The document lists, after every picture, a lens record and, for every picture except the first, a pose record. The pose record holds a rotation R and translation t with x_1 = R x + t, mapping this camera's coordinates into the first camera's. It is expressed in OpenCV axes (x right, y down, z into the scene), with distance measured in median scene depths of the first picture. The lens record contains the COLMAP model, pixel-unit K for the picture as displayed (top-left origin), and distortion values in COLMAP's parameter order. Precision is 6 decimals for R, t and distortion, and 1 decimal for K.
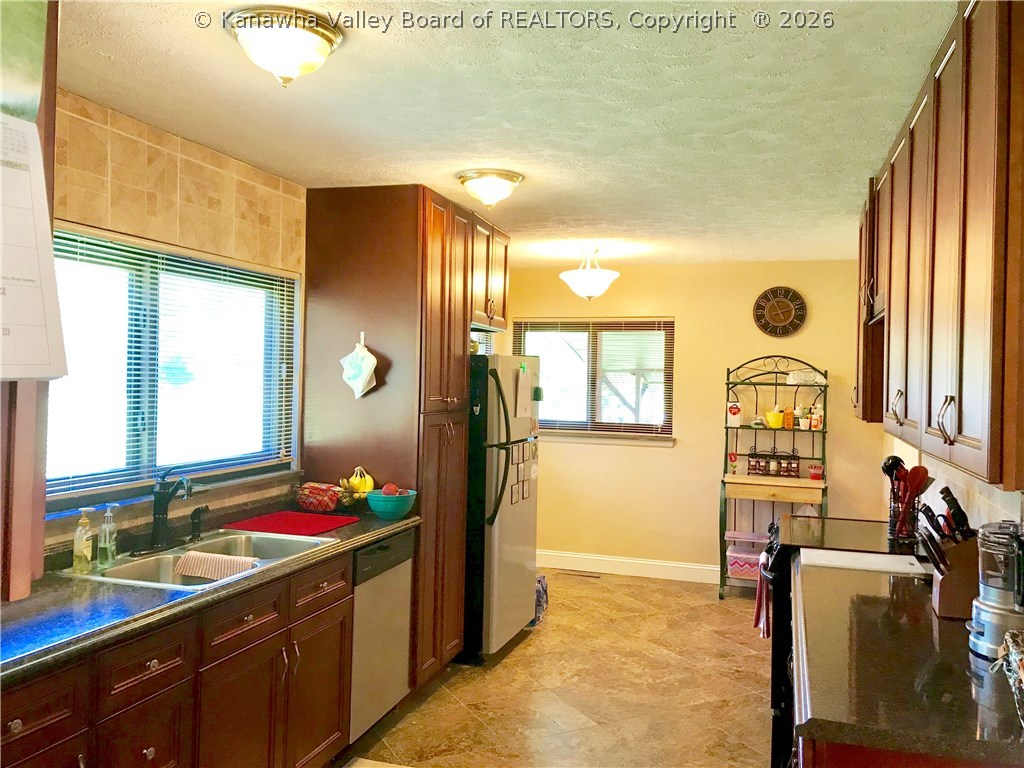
lens RADIAL K [[831.0, 0, 510.6], [0, 831.0, 383.0], [0, 0, 1]] dist [0.006980, 0.001980]
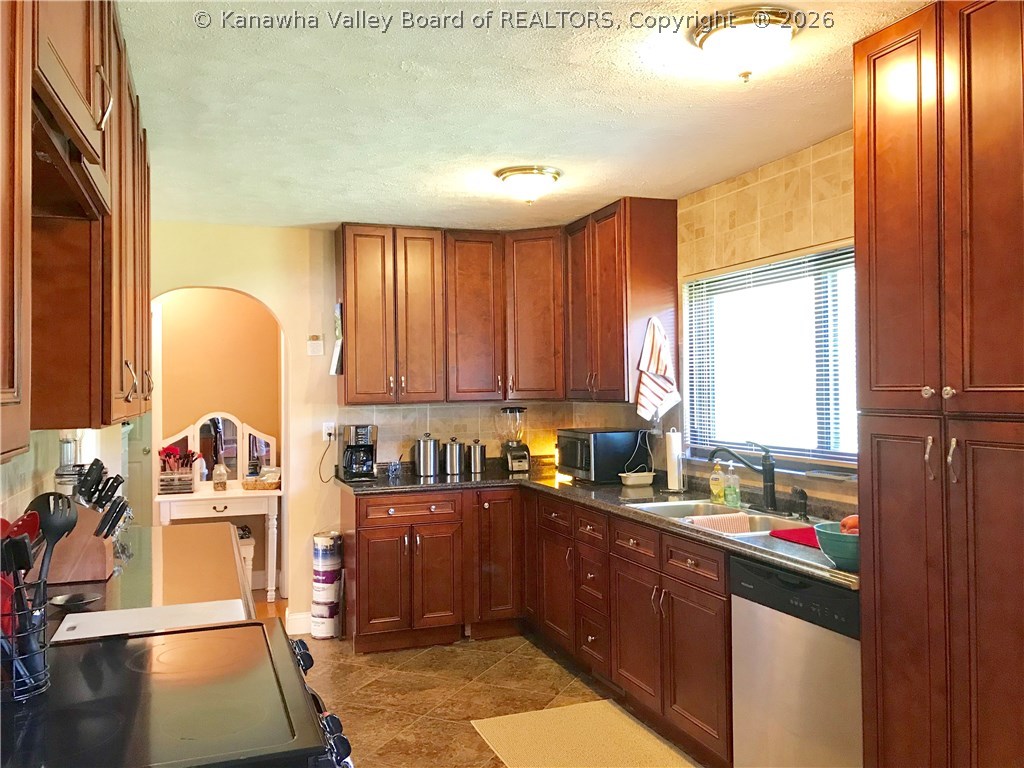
lens RADIAL K [[831.0, 0, 510.6], [0, 831.0, 383.1], [0, 0, 1]] dist [0.006980, 0.001980]
pose [[-0.781991, -0.014767, -0.623115, 0.602360], [-0.005259, 0.999840, -0.017096, 0.034382], [0.623268, -0.010092, -0.781944, 1.669887]]
